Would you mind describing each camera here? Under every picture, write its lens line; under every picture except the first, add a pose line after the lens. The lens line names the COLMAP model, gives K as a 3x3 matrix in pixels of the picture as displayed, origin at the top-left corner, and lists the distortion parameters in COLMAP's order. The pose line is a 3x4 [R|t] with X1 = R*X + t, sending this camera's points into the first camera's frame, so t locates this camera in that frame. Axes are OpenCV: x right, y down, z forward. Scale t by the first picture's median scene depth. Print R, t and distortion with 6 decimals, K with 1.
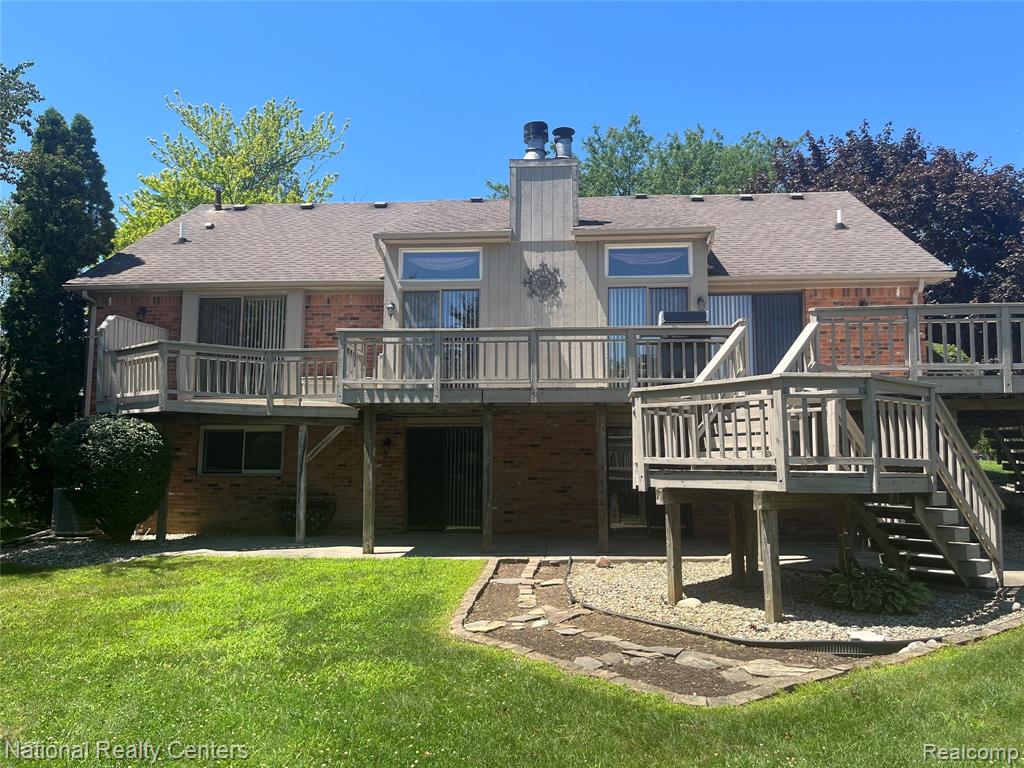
lens RADIAL K [[764.4, 0, 512.0], [0, 764.4, 384.0], [0, 0, 1]] dist [0.006805, 0.001436]
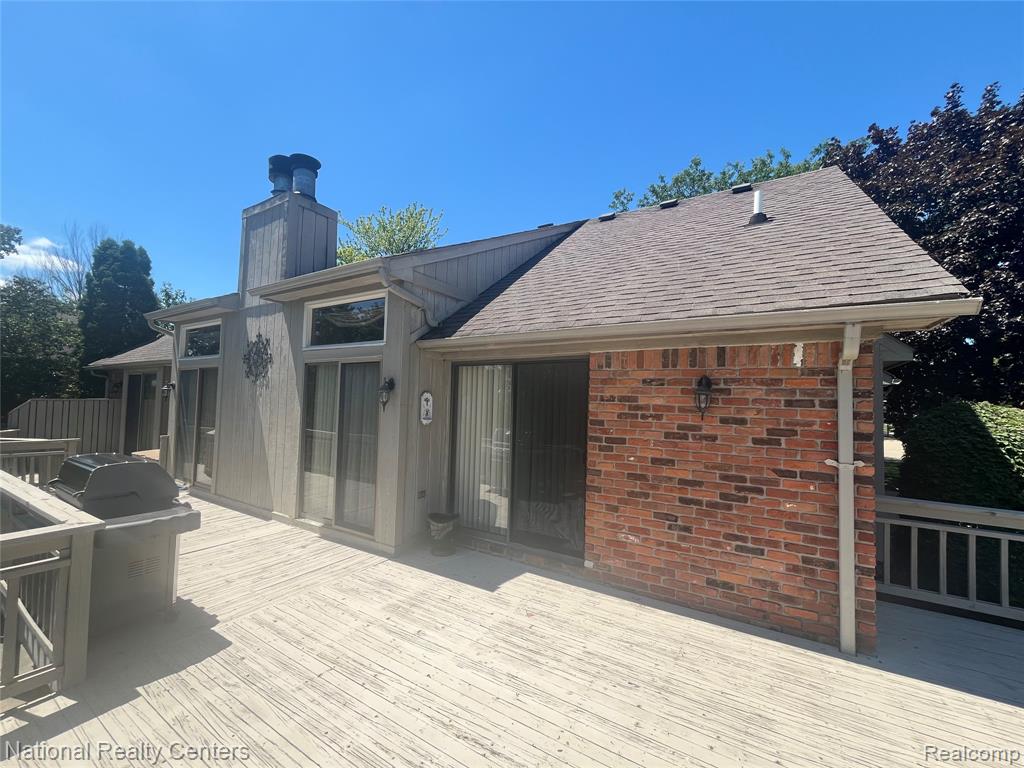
lens RADIAL K [[414.6, 0, 506.8], [0, 414.6, 382.3], [0, 0, 1]] dist [-0.001806, 0.000043]
pose [[0.888820, -0.002309, -0.458251, 0.466940], [0.025552, 0.998681, 0.044529, -0.119685], [0.457544, -0.051287, 0.887707, 0.729763]]
